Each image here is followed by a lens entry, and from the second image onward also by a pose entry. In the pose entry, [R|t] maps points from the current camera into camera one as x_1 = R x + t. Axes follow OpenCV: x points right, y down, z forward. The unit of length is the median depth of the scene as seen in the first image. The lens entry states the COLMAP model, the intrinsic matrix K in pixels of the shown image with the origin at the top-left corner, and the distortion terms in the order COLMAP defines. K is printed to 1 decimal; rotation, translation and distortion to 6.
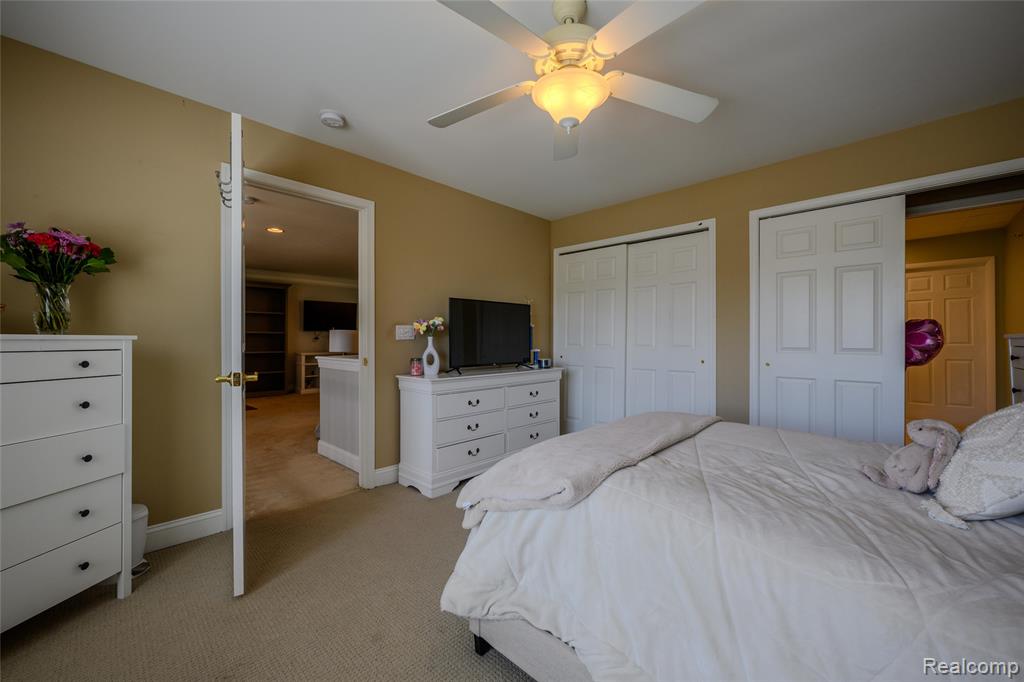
lens RADIAL K [[406.4, 0, 512.0], [0, 406.4, 341.0], [0, 0, 1]] dist [-0.001043, -0.000284]
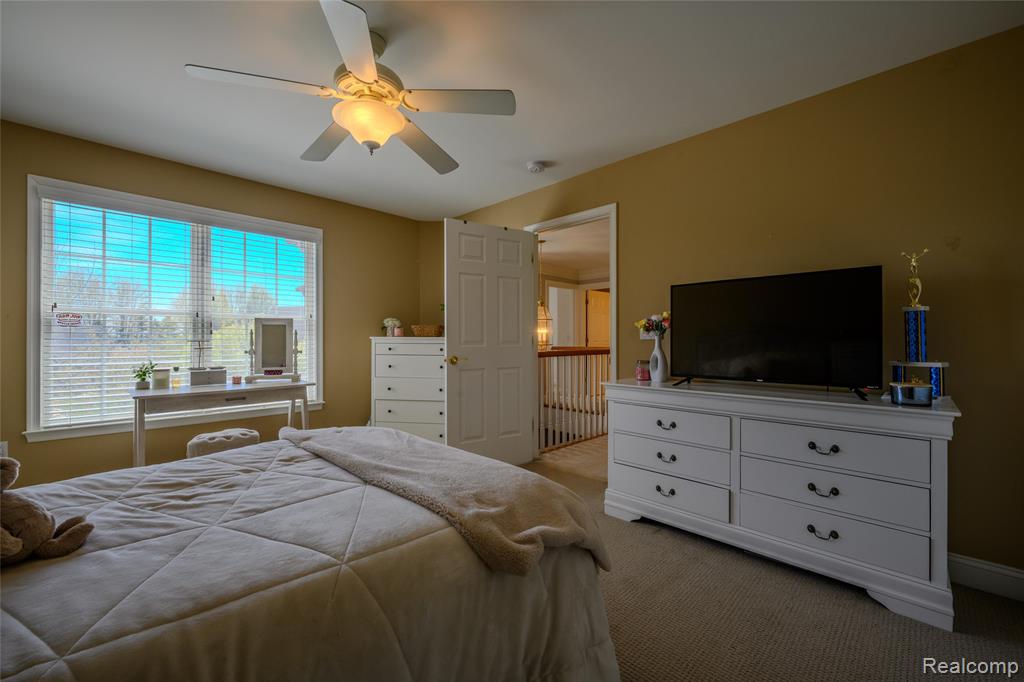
lens RADIAL K [[406.4, 0, 512.0], [0, 406.4, 341.0], [0, 0, 1]] dist [-0.001043, -0.000284]
pose [[-0.013914, 0.003229, -0.999898, 0.629362], [-0.008869, 0.999955, 0.003352, -0.000001], [0.999864, 0.008915, -0.013885, 0.707927]]
